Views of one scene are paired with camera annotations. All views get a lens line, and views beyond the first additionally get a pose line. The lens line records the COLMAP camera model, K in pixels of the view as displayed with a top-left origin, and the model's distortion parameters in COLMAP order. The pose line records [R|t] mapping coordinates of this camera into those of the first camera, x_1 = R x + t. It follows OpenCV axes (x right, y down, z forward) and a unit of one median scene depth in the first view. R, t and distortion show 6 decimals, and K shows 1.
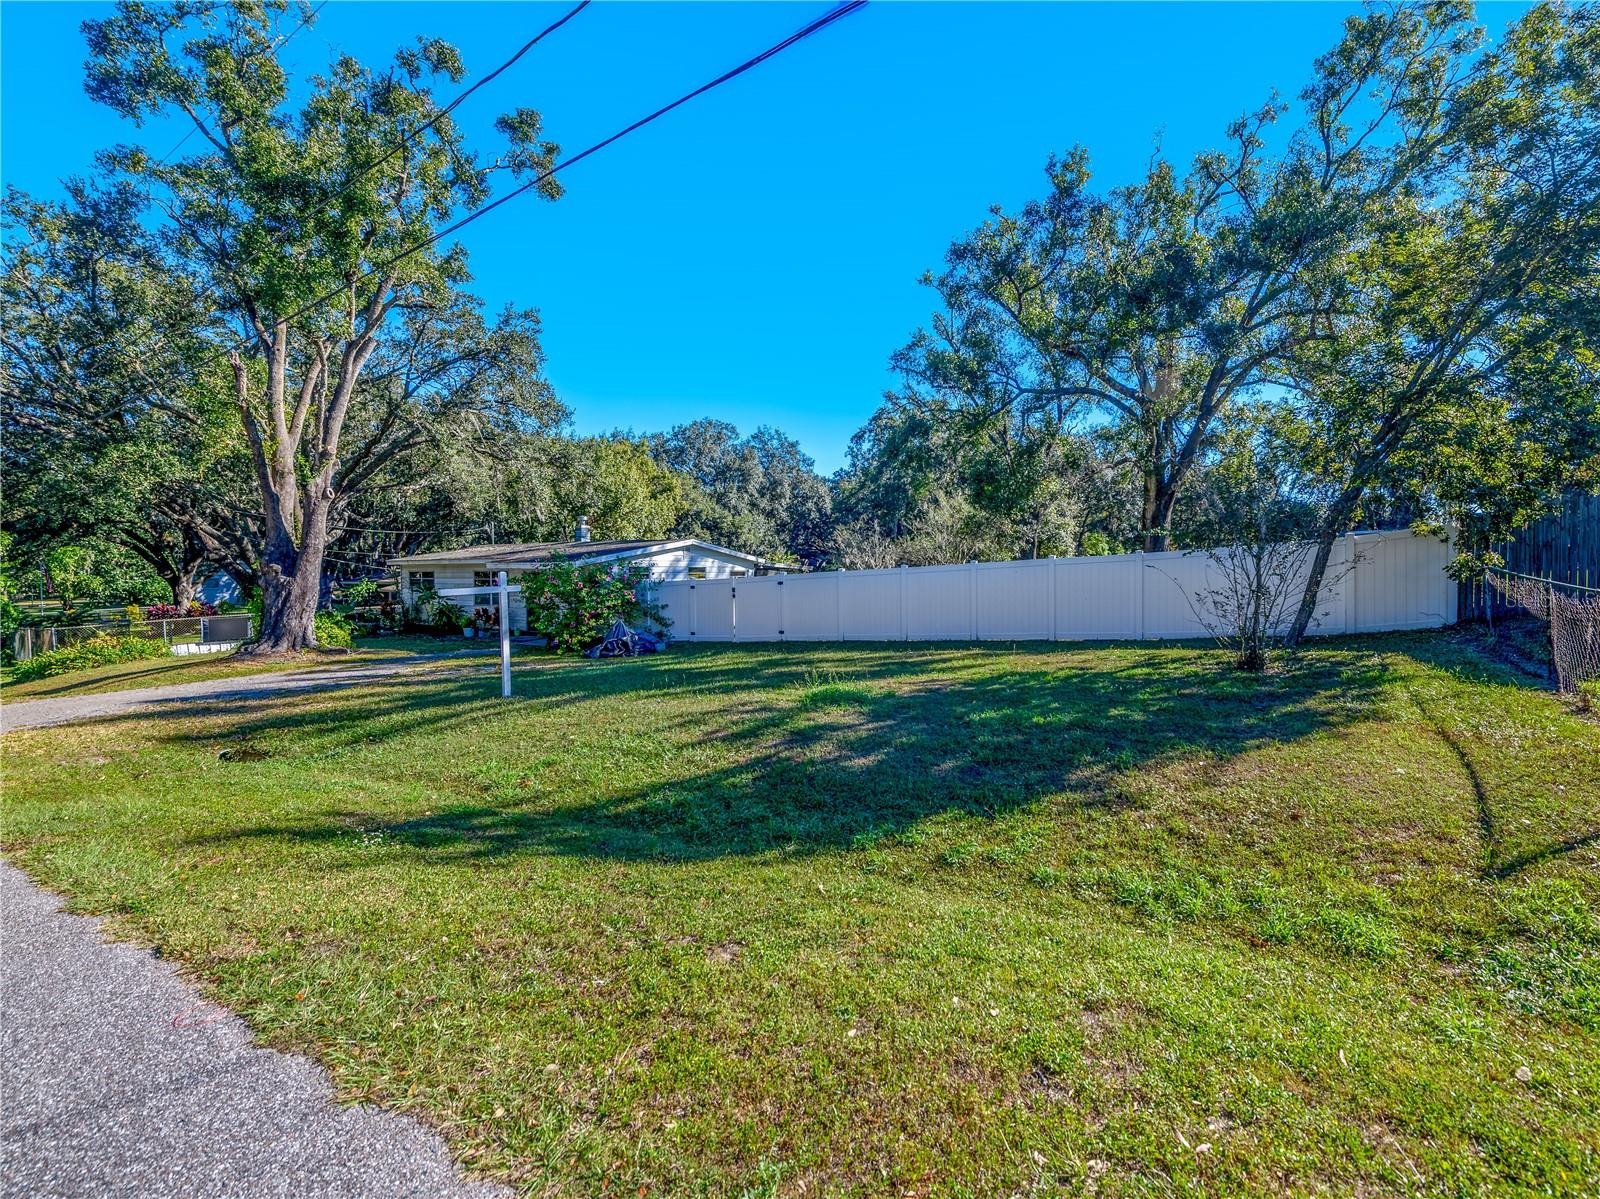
lens RADIAL K [[651.8, 0, 828.2], [0, 651.8, 604.7], [0, 0, 1]] dist [-0.000936, -0.000158]
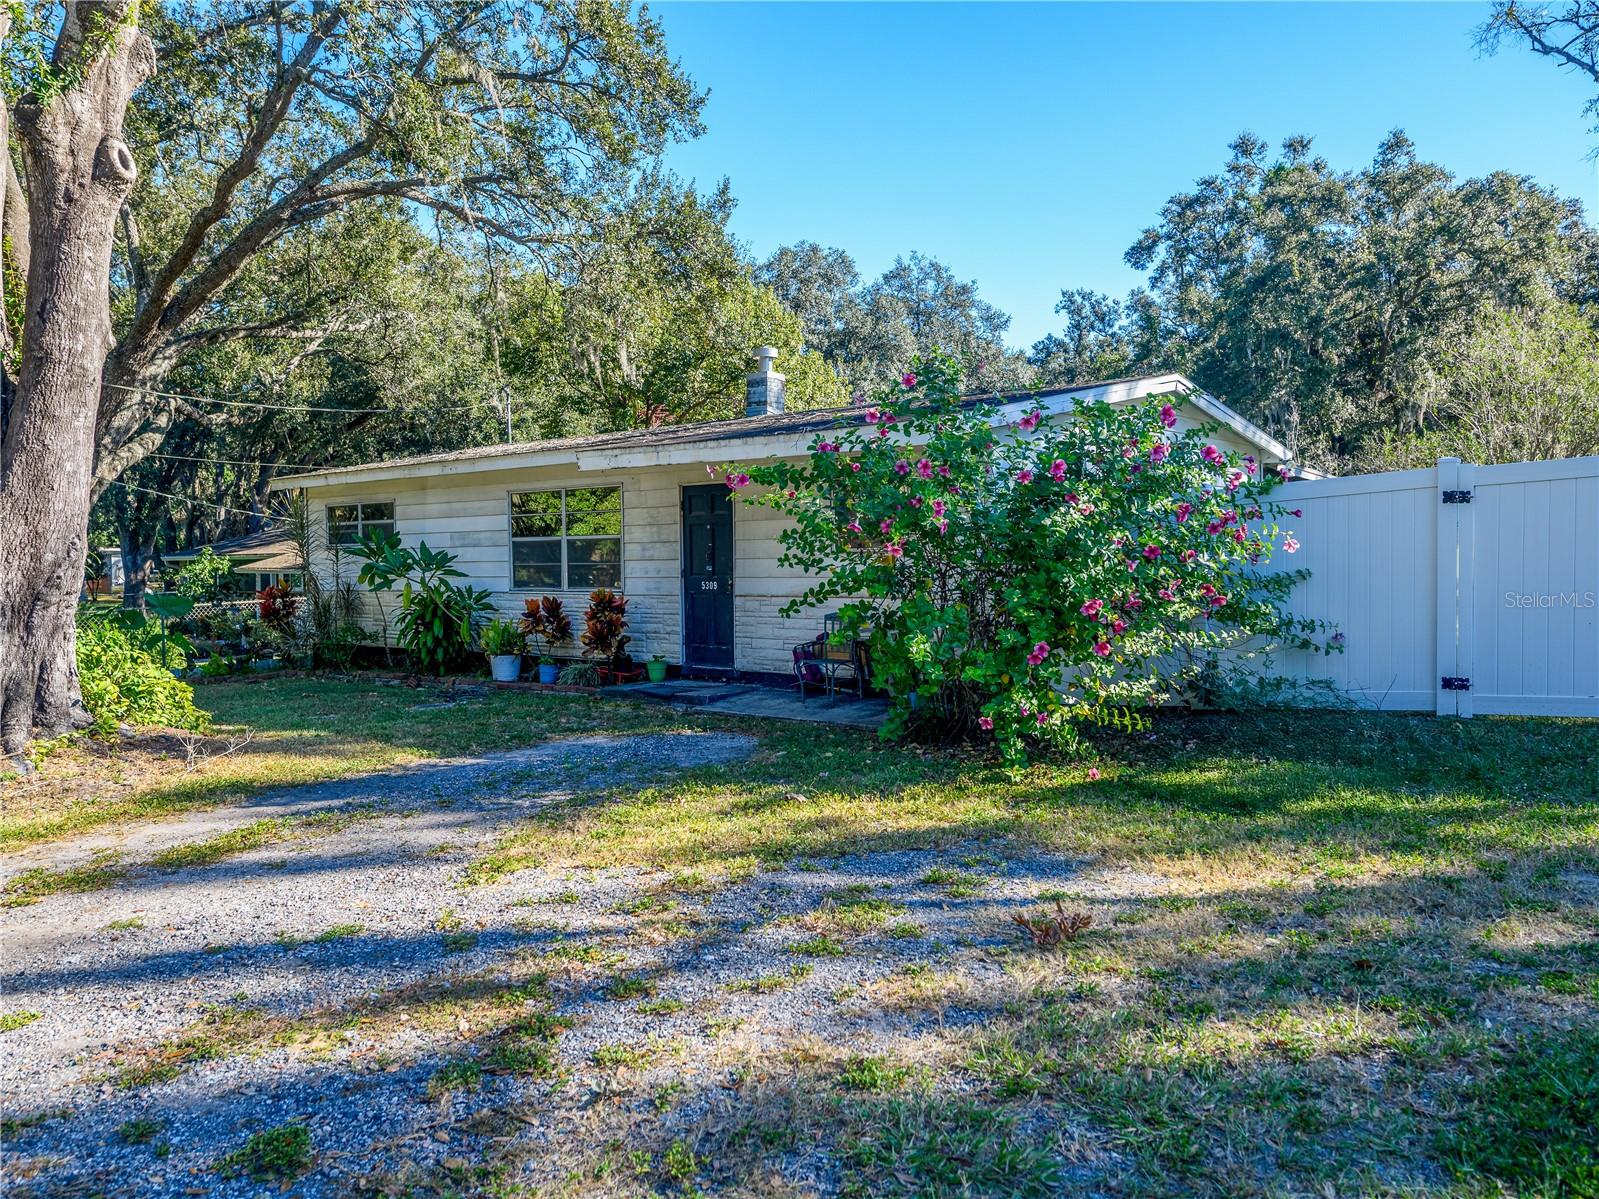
lens RADIAL K [[1172.8, 0, 799.5], [0, 1172.8, 599.5], [0, 0, 1]] dist [0.010102, 0.003160]
pose [[0.989353, -0.008371, -0.145296, -0.258437], [0.007826, 0.999960, -0.004322, 0.008142], [0.145327, 0.003139, 0.989379, 0.345123]]
